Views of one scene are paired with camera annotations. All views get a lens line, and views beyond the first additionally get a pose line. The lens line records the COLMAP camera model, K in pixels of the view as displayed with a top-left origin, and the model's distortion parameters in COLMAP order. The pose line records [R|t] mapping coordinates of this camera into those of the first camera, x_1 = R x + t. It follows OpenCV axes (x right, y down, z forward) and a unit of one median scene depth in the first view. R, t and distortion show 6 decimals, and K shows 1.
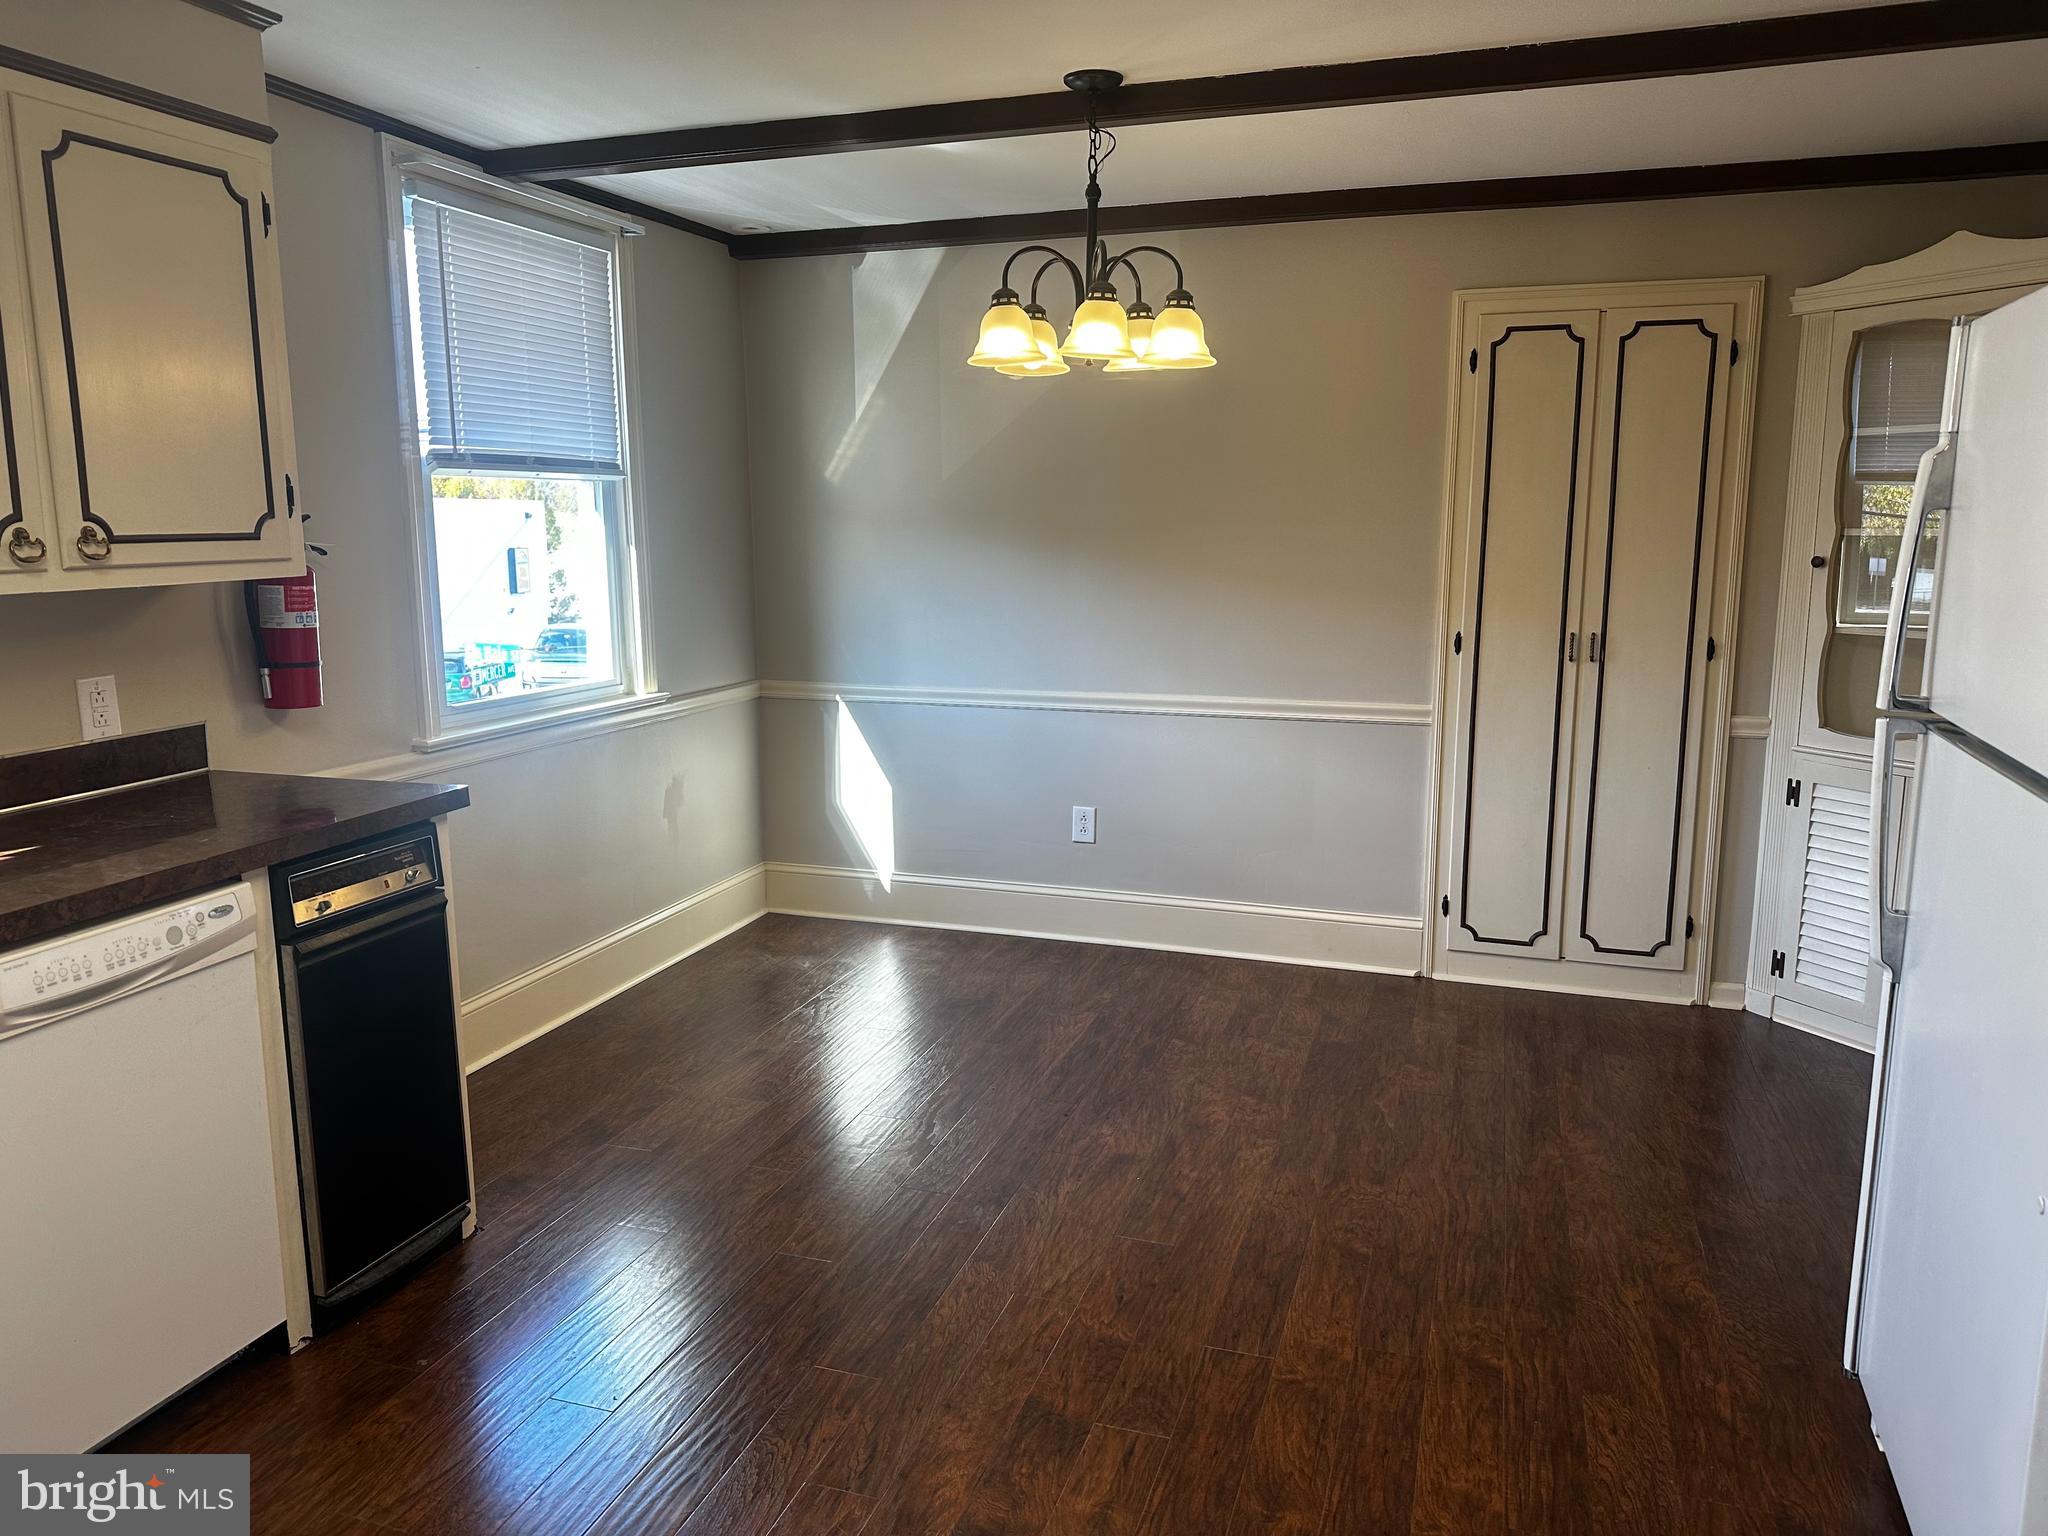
lens RADIAL K [[1435.4, 0, 1016.5], [0, 1435.4, 756.7], [0, 0, 1]] dist [0.044612, -0.058804]
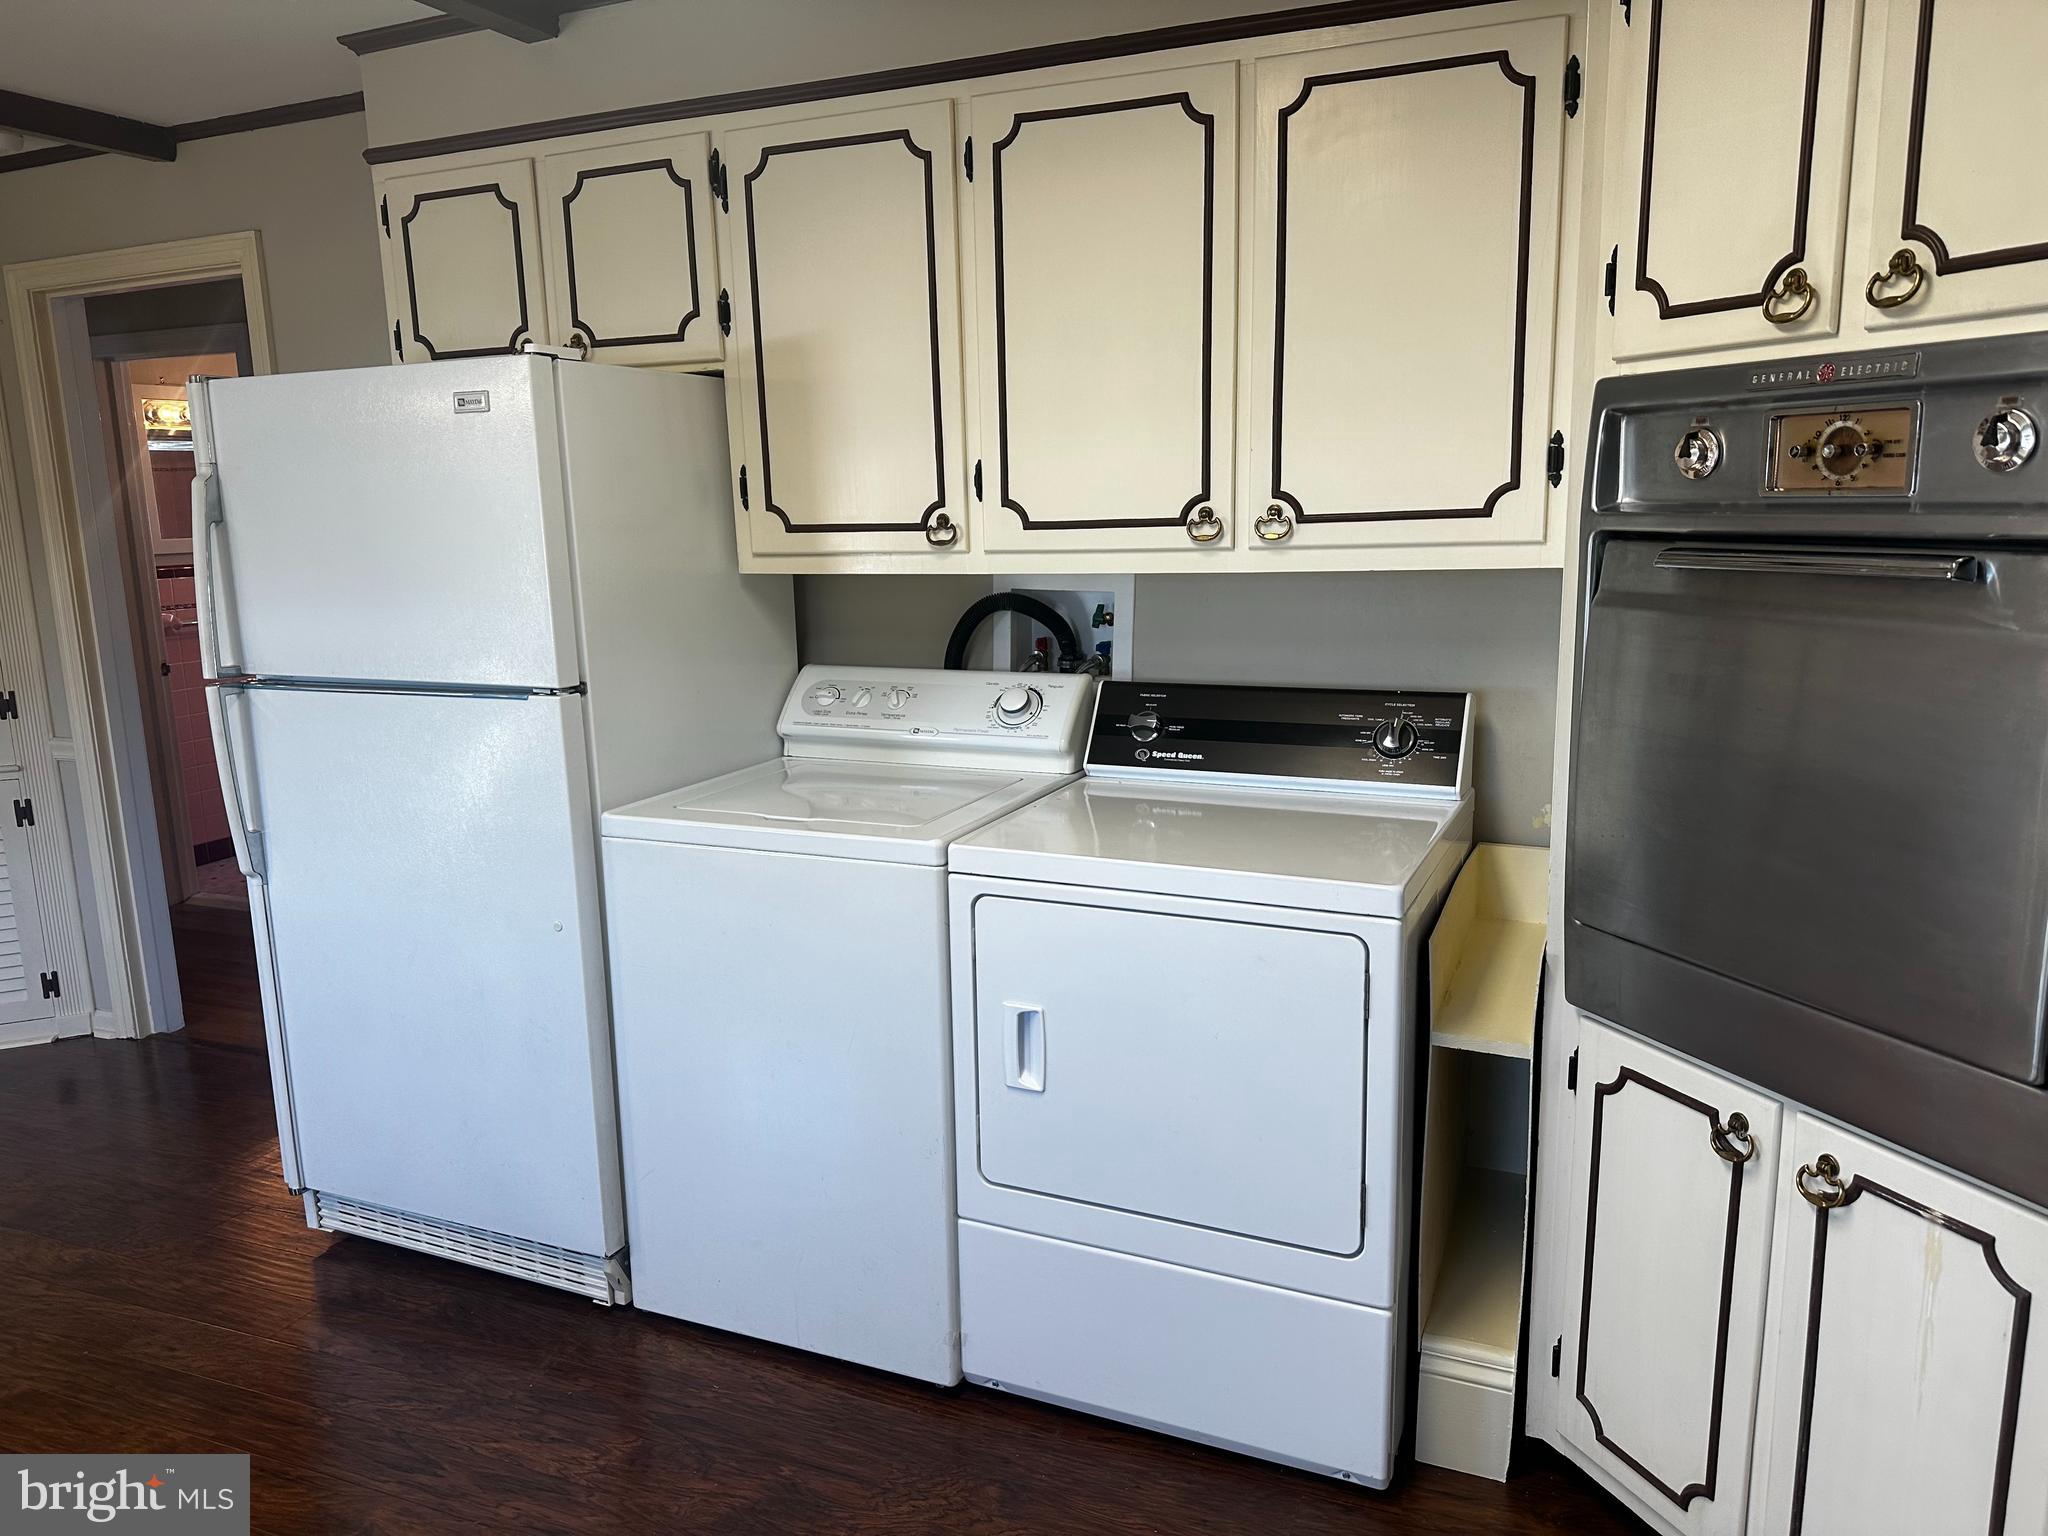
lens RADIAL K [[1439.9, 0, 1018.3], [0, 1439.9, 775.7], [0, 0, 1]] dist [0.034614, -0.048225]
pose [[0.066310, -0.185530, 0.980399, -0.429292], [0.189450, 0.967029, 0.170187, -0.022869], [-0.979649, 0.174452, 0.099273, 0.130666]]
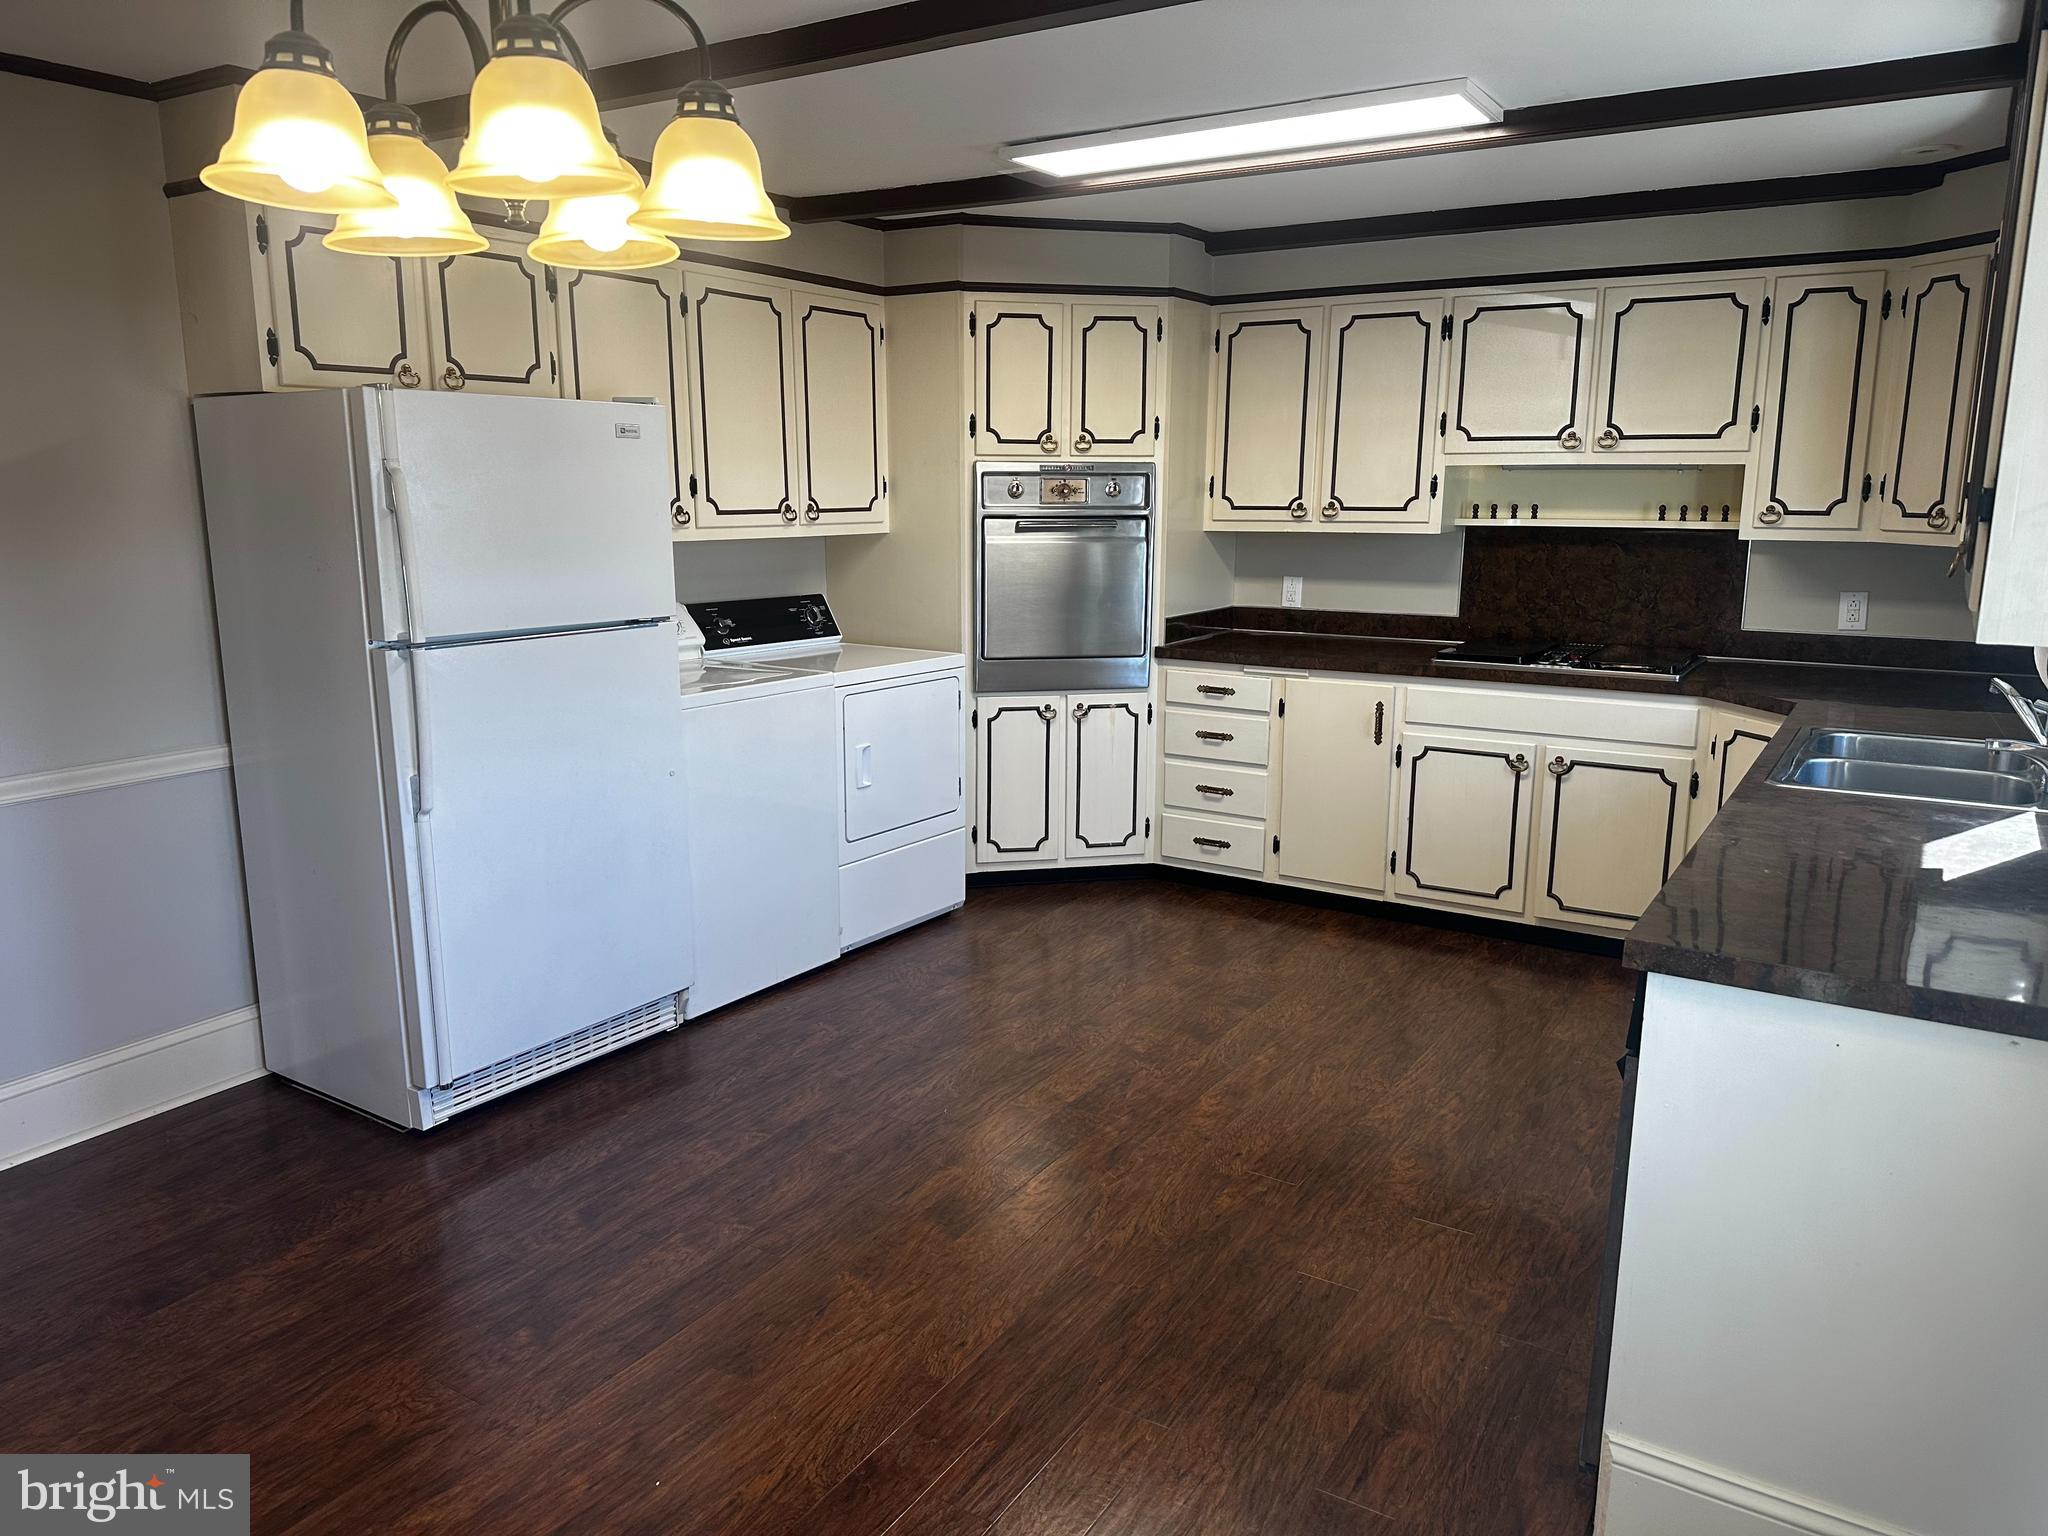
lens RADIAL K [[1434.2, 0, 1009.1], [0, 1434.2, 772.3], [0, 0, 1]] dist [0.179798, -0.349326]
pose [[-0.970740, -0.045147, 0.235851, -0.246245], [0.042161, 0.934866, 0.352487, -0.287529], [-0.236403, 0.352117, -0.905609, 1.571659]]
